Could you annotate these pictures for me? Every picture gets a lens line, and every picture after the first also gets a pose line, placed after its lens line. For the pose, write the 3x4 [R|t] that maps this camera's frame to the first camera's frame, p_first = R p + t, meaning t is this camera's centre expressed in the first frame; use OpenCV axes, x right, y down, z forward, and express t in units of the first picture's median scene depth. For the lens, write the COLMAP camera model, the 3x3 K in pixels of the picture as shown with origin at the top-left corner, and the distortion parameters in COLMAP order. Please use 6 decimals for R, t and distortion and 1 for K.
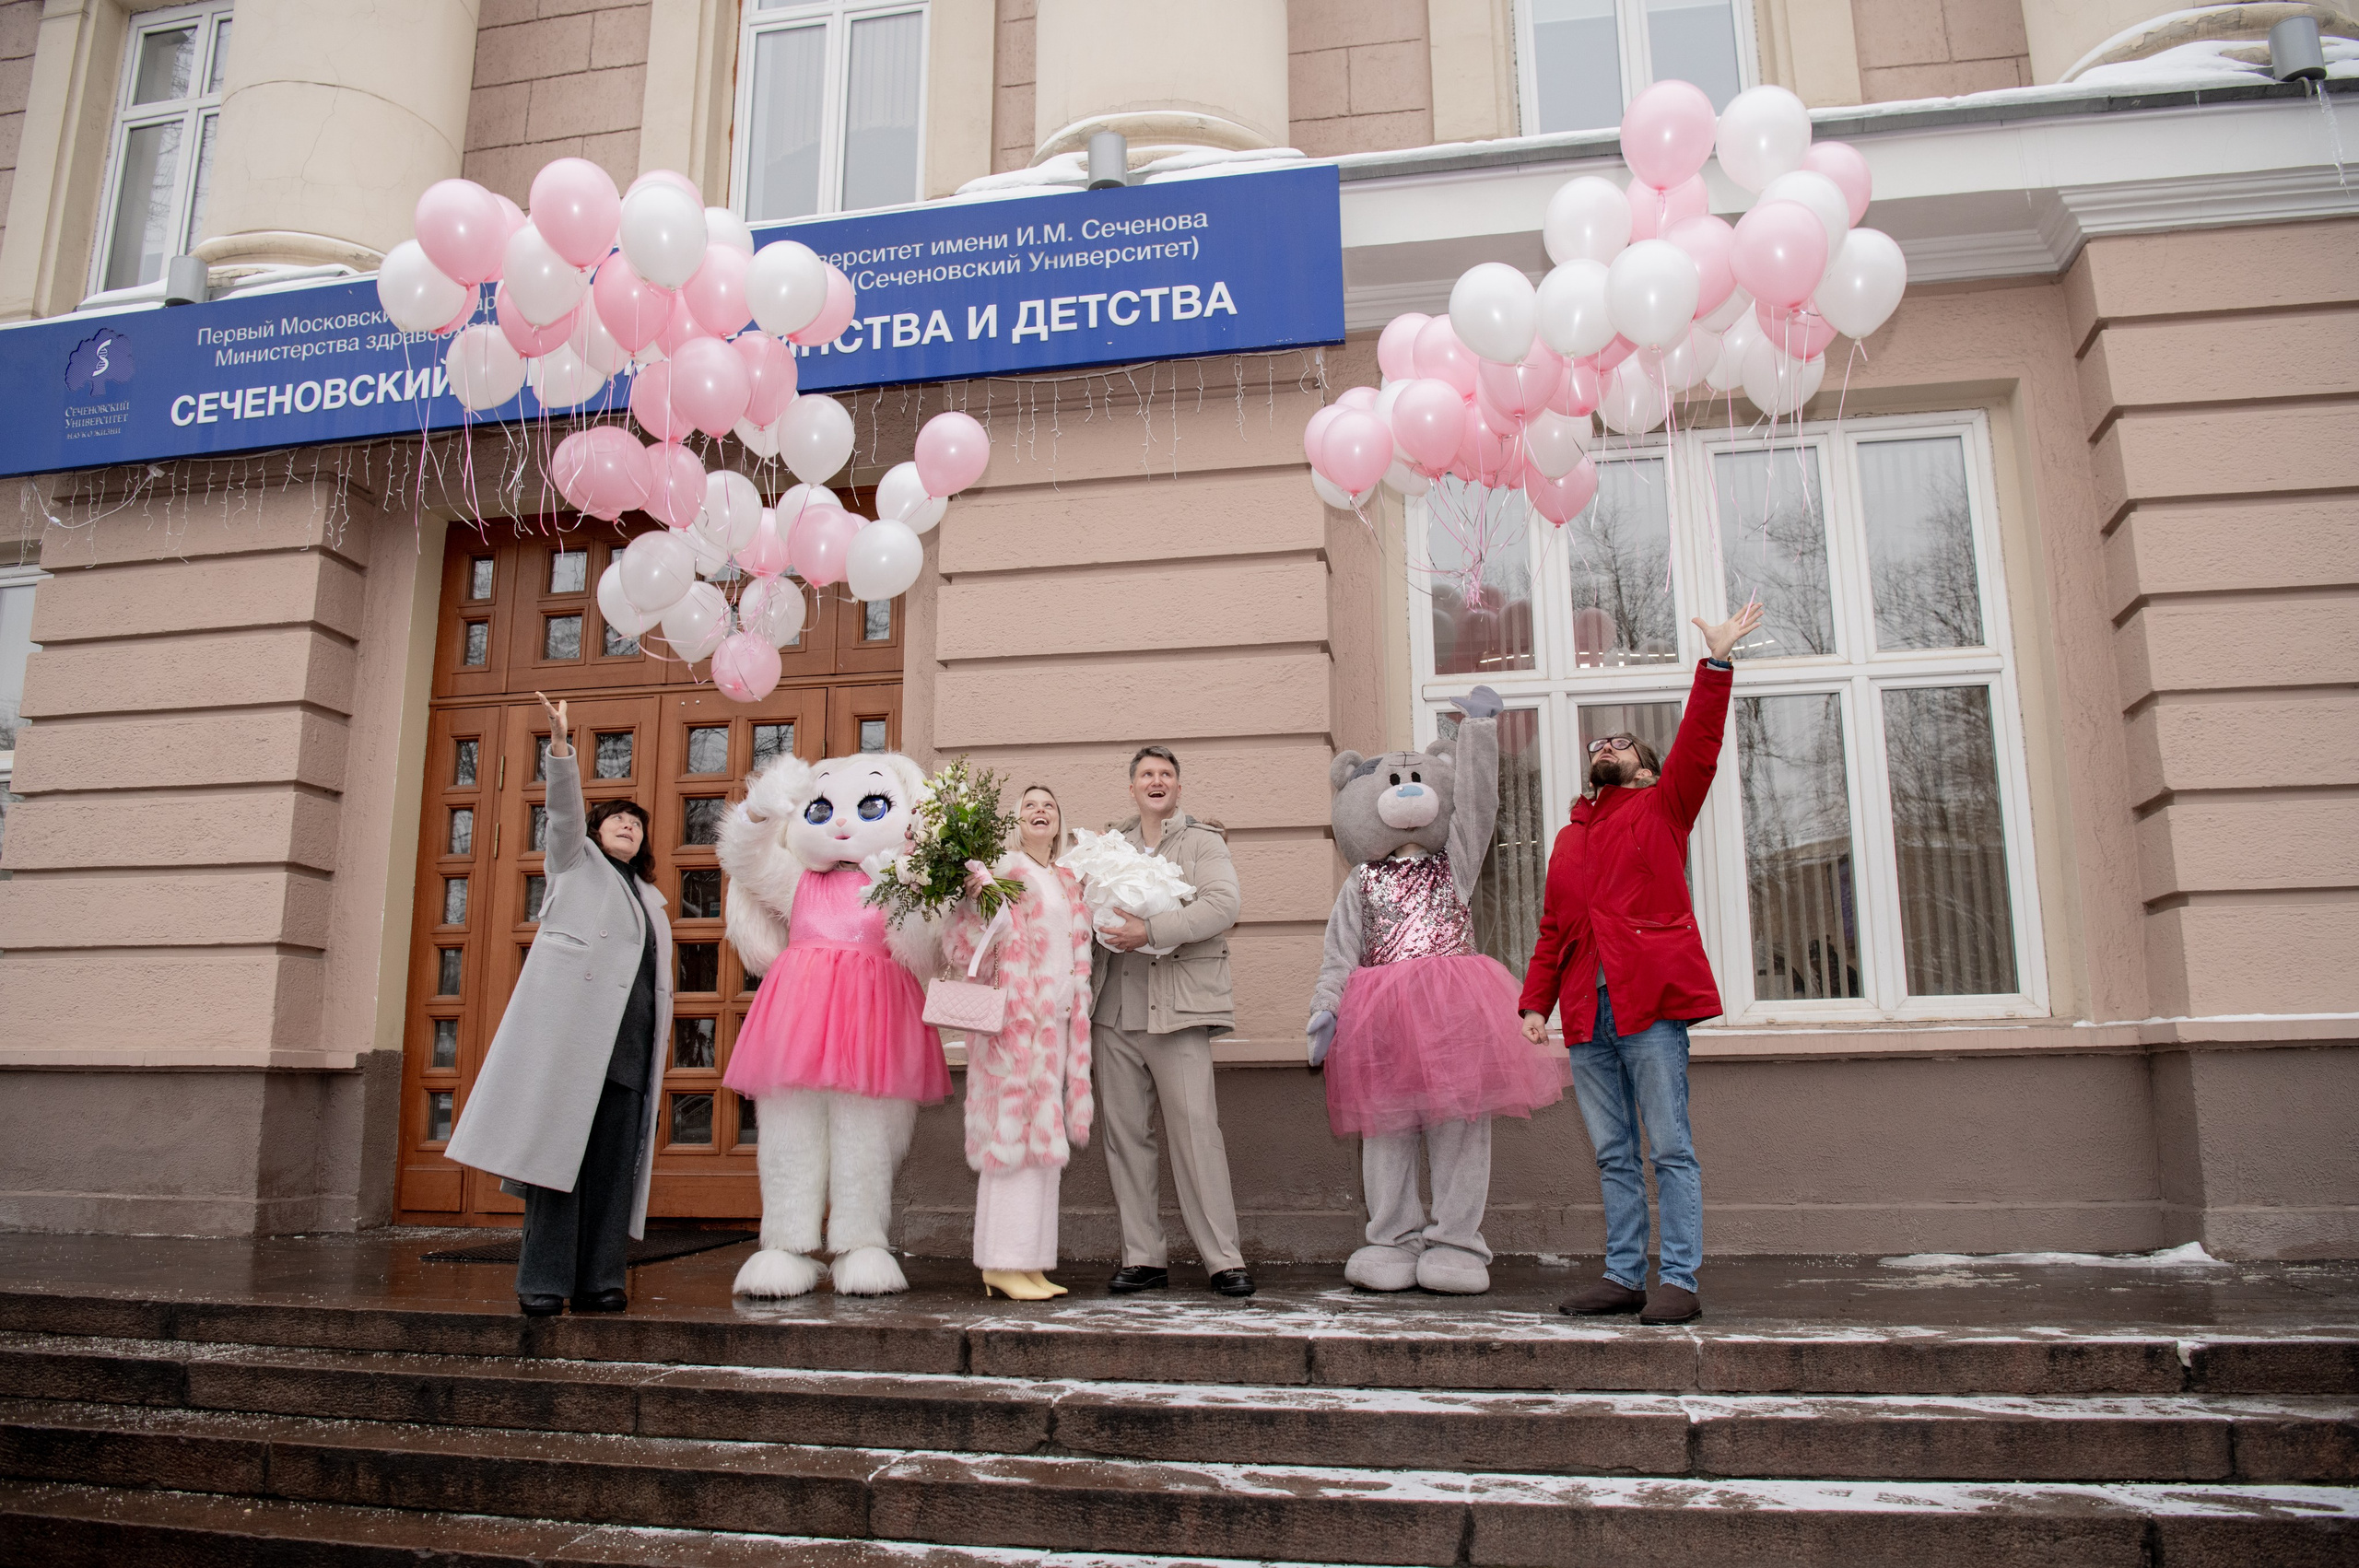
lens RADIAL K [[1580.7, 0, 1213.3], [0, 1580.7, 773.4], [0, 0, 1]] dist [-0.076930, 0.016181]
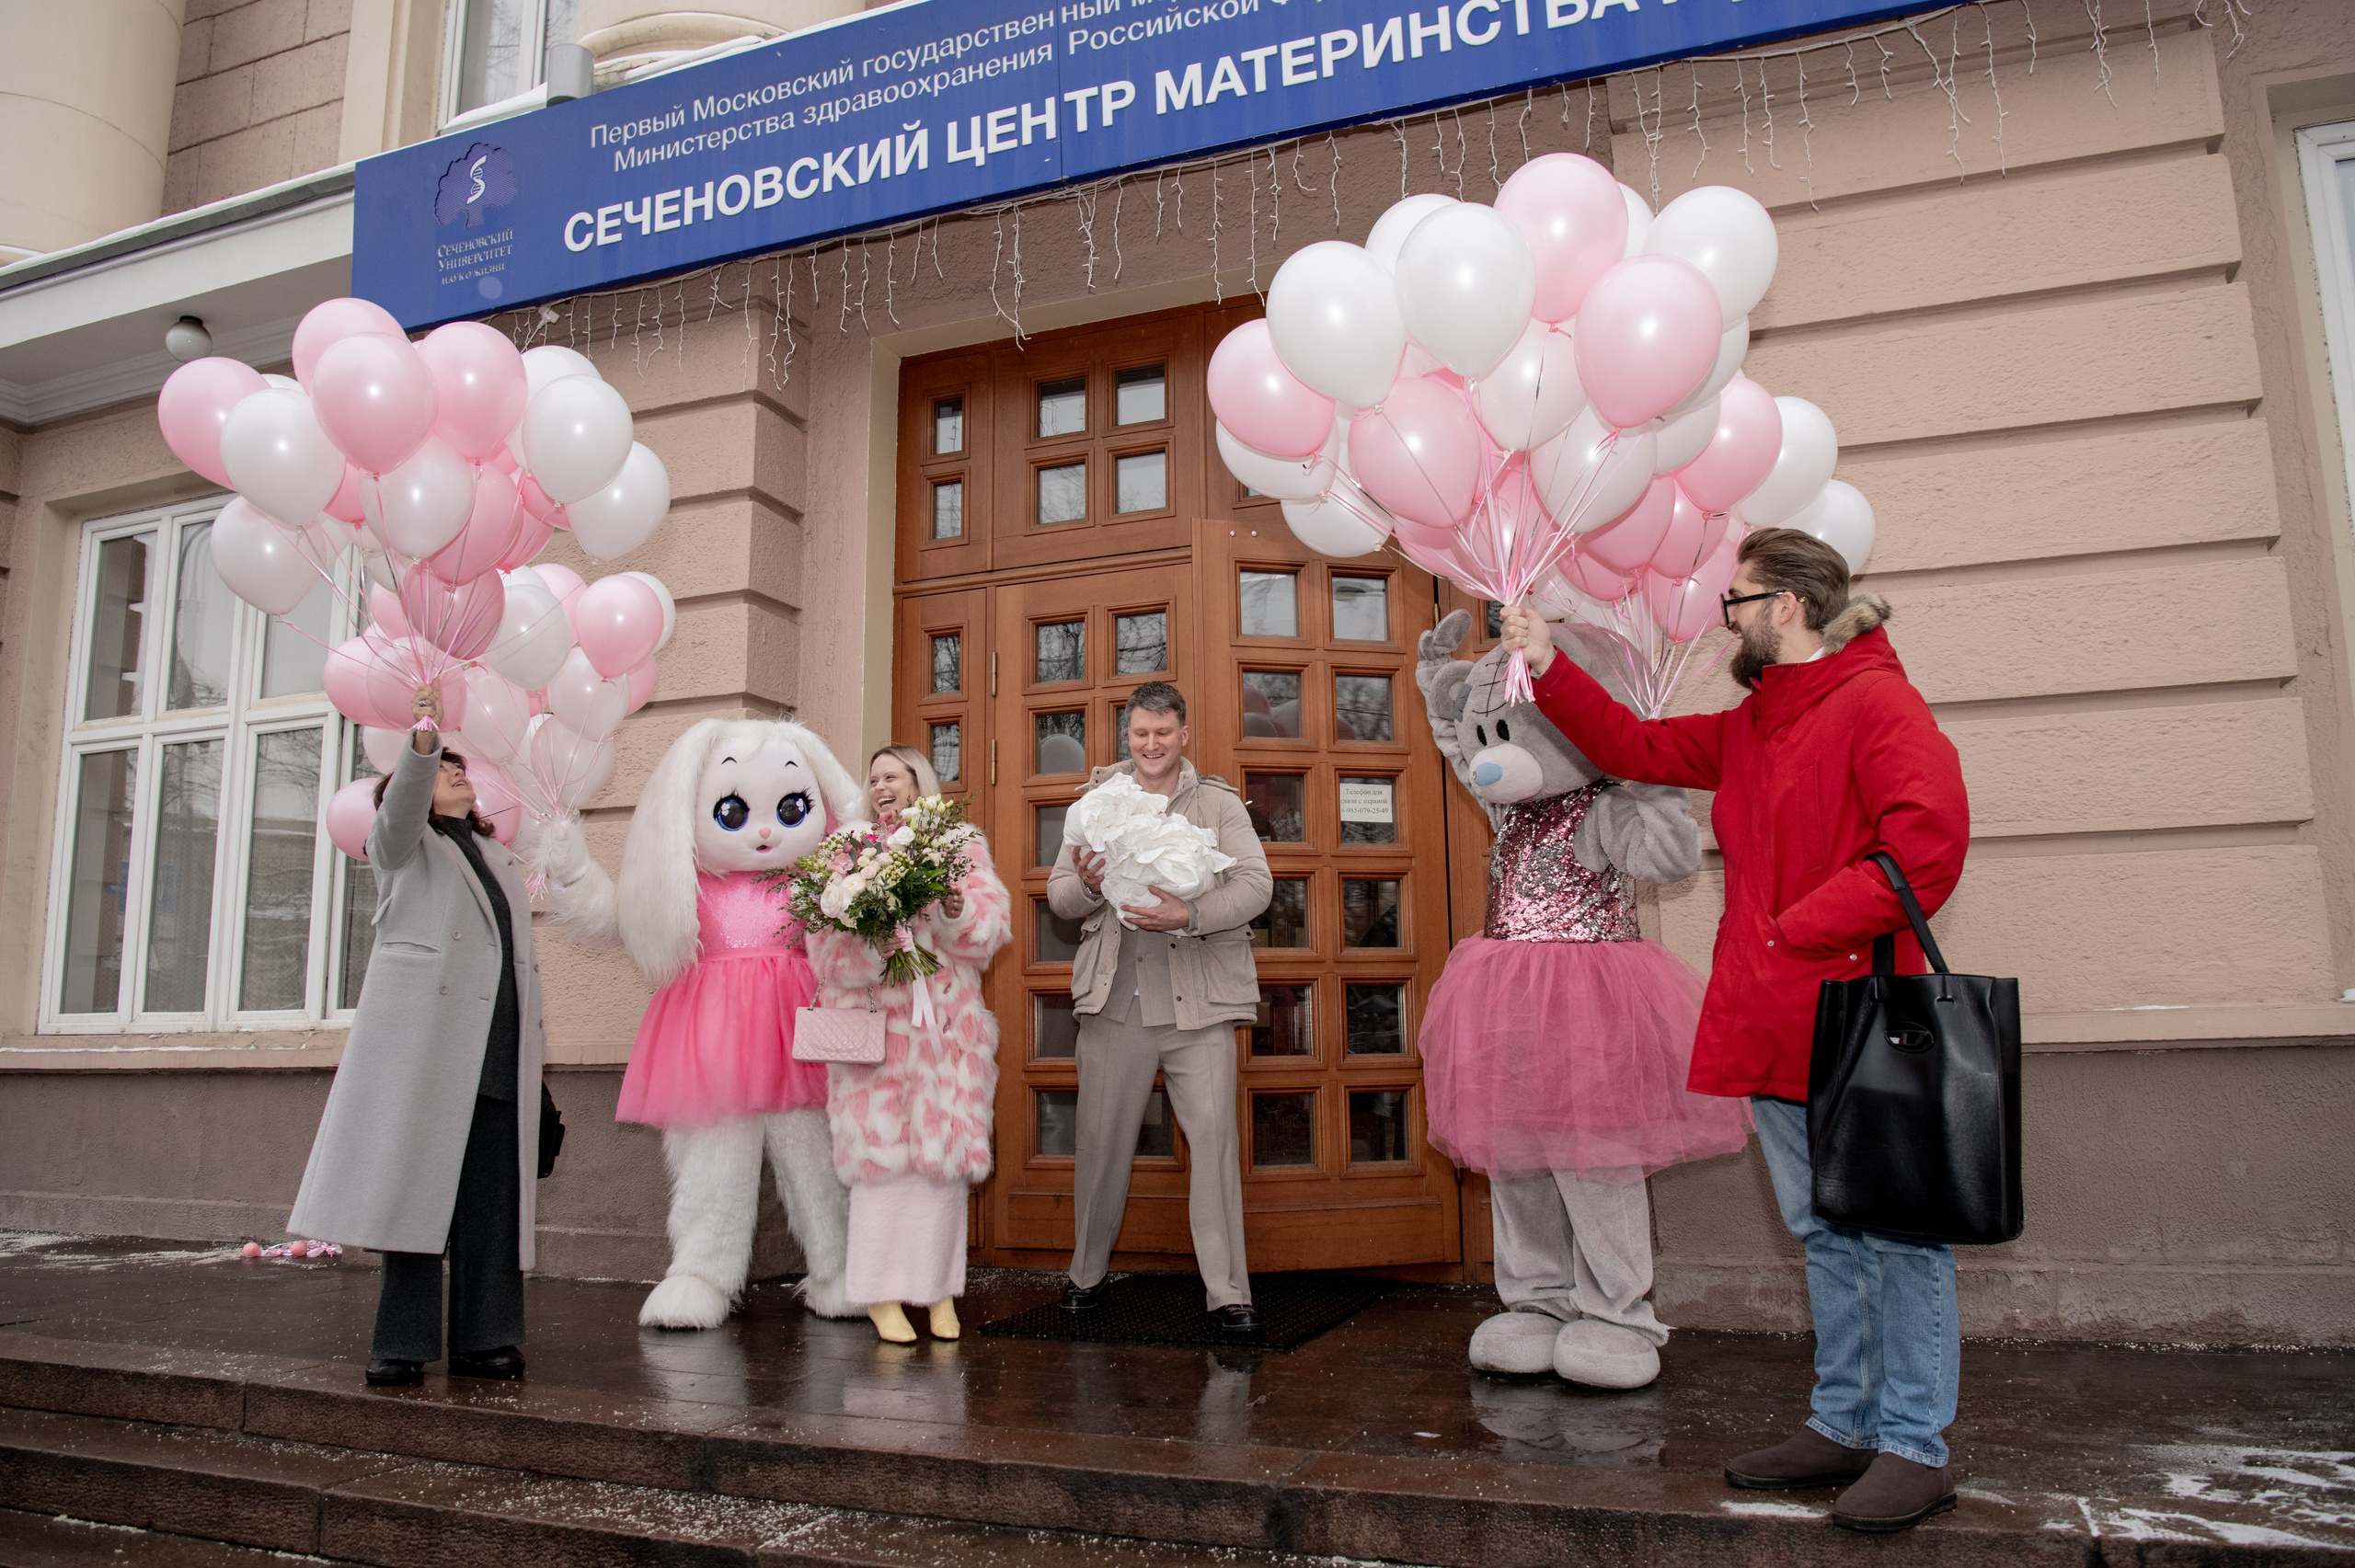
lens RADIAL K [[1626.0, 0, 1187.4], [0, 1626.0, 766.3], [0, 0, 1]] dist [-0.070405, 0.016014]
pose [[0.981746, -0.037746, -0.186415, -0.228542], [0.043647, 0.998664, 0.027652, 0.028841], [0.185122, -0.035284, 0.982082, 0.243599]]
